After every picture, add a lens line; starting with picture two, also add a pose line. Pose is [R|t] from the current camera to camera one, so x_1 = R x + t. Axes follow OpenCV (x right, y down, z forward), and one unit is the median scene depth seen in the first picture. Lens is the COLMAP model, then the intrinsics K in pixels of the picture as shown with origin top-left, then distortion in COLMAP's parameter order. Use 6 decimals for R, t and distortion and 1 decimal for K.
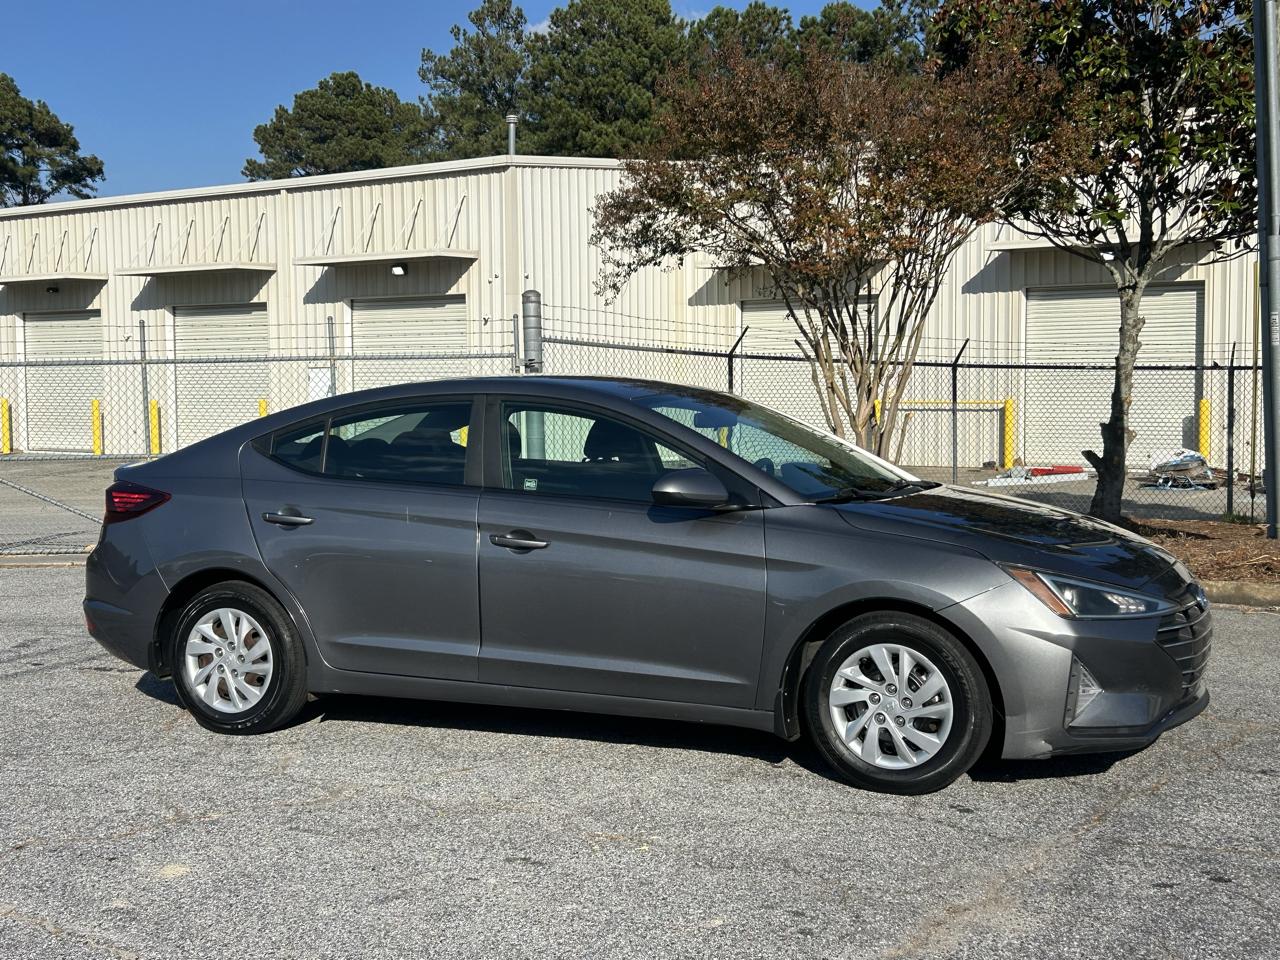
lens RADIAL K [[1633.0, 0, 606.1], [0, 1633.0, 487.8], [0, 0, 1]] dist [0.058511, 0.000000]
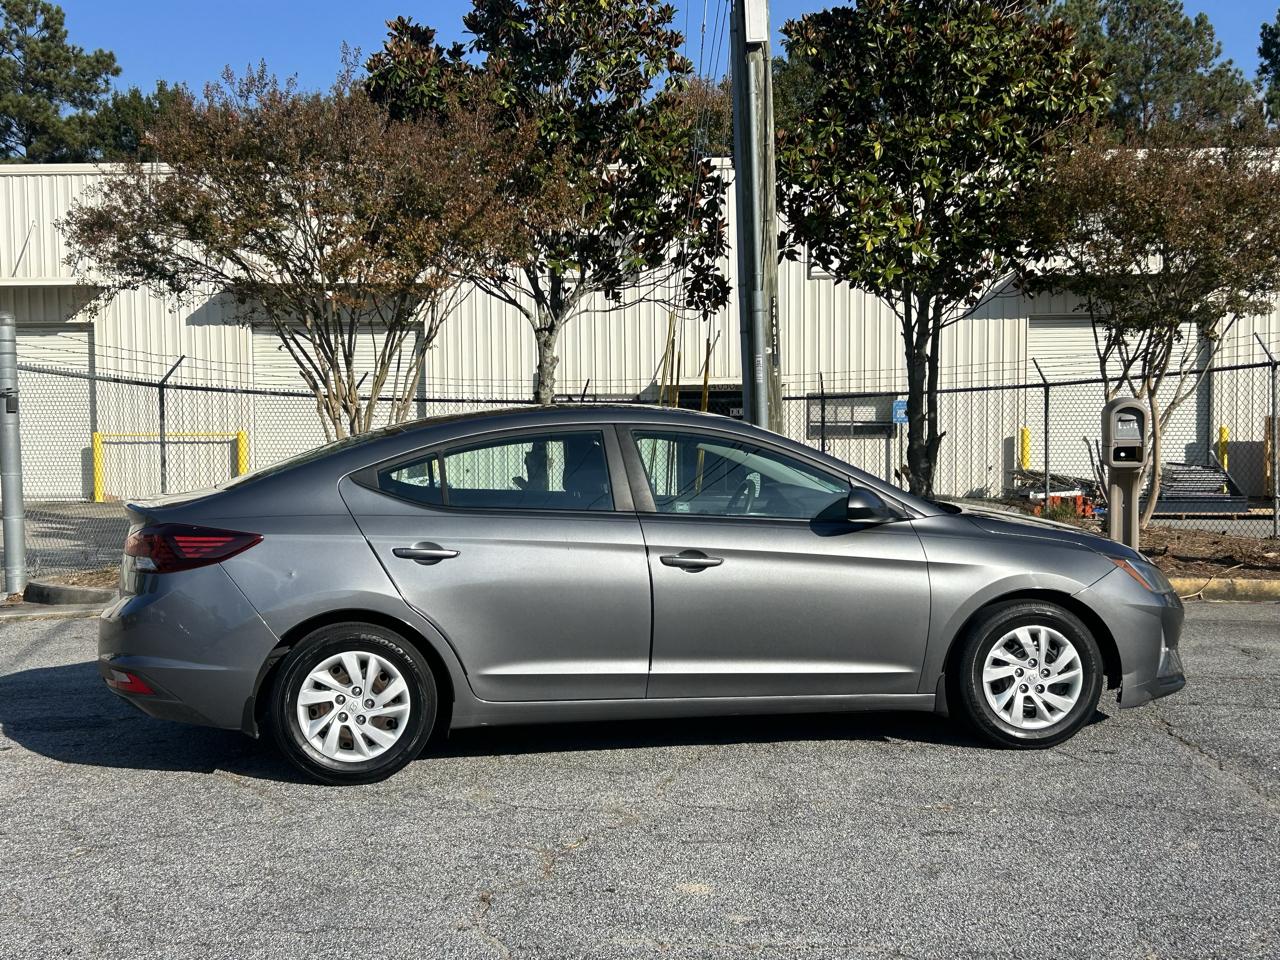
lens RADIAL K [[1637.8, 0, 626.3], [0, 1637.8, 499.1], [0, 0, 1]] dist [0.060649, 0.000000]
pose [[0.833417, -0.030030, 0.551829, -0.218356], [0.037545, 0.999292, -0.002323, -0.002091], [-0.551368, 0.022654, 0.833954, 0.042582]]
